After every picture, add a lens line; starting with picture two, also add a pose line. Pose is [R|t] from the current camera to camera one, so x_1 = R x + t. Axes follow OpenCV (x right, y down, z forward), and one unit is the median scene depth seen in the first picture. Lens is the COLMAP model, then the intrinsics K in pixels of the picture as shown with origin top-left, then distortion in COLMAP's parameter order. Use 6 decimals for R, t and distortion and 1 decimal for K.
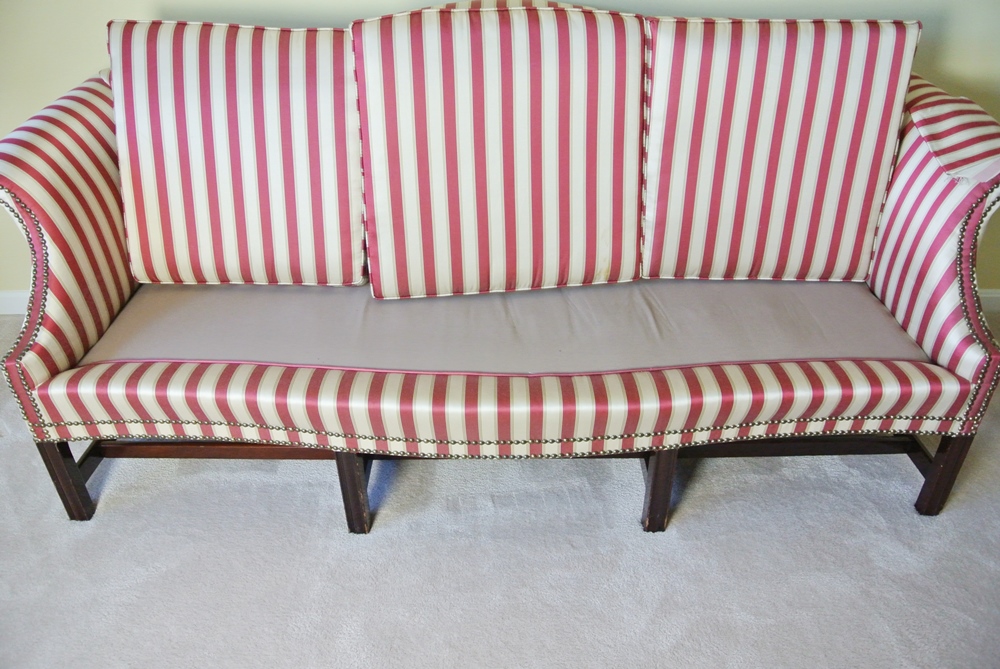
lens RADIAL K [[778.8, 0, 503.5], [0, 778.8, 337.6], [0, 0, 1]] dist [-0.081293, 0.023817]
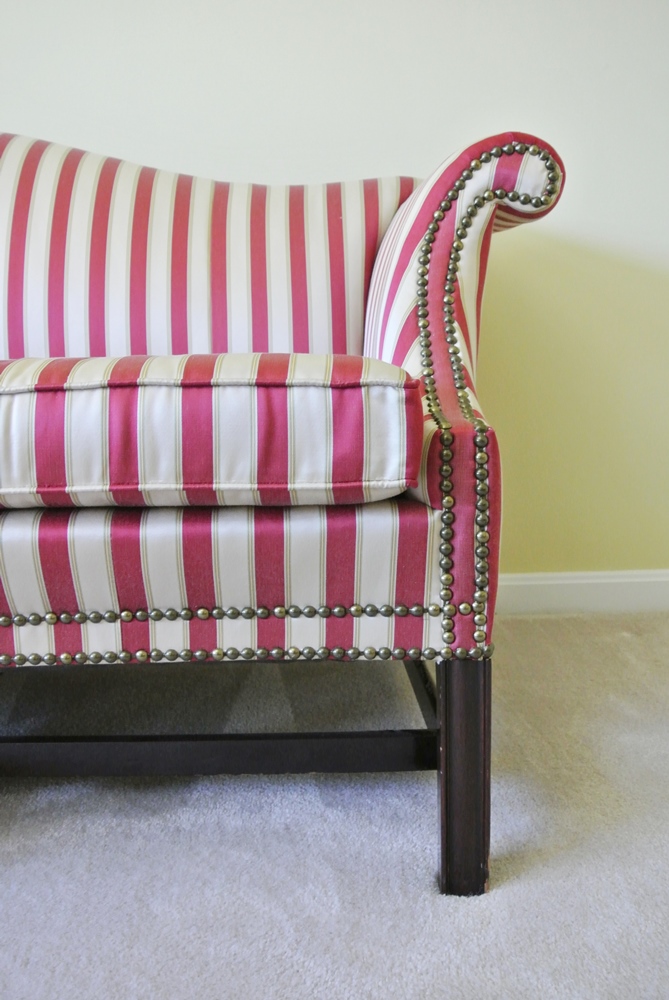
lens RADIAL K [[819.8, 0, 331.7], [0, 819.8, 506.7], [0, 0, 1]] dist [-0.086197, -0.001152]
pose [[0.999092, -0.021899, -0.036547, 0.559247], [0.004980, 0.911945, -0.410283, 0.240507], [0.042314, 0.409729, 0.911226, 0.557296]]
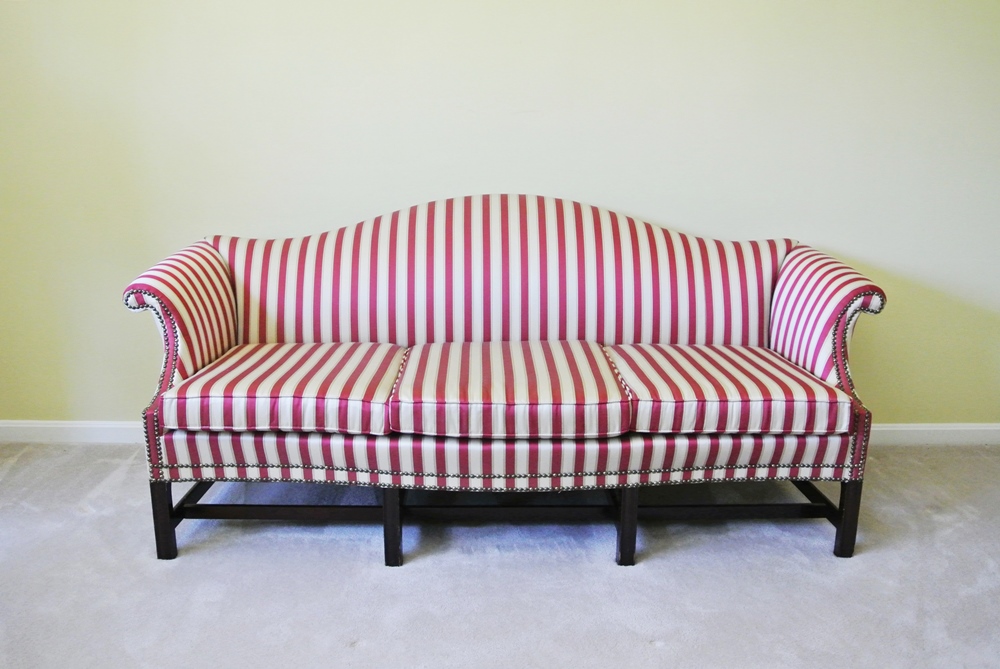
lens RADIAL K [[910.6, 0, 503.0], [0, 910.6, 332.0], [0, 0, 1]] dist [-0.059928, 0.000000]
pose [[0.999686, 0.008141, 0.023693, -0.049519], [0.000230, 0.942708, -0.333619, 0.415039], [-0.025051, 0.333520, 0.942410, -0.569645]]
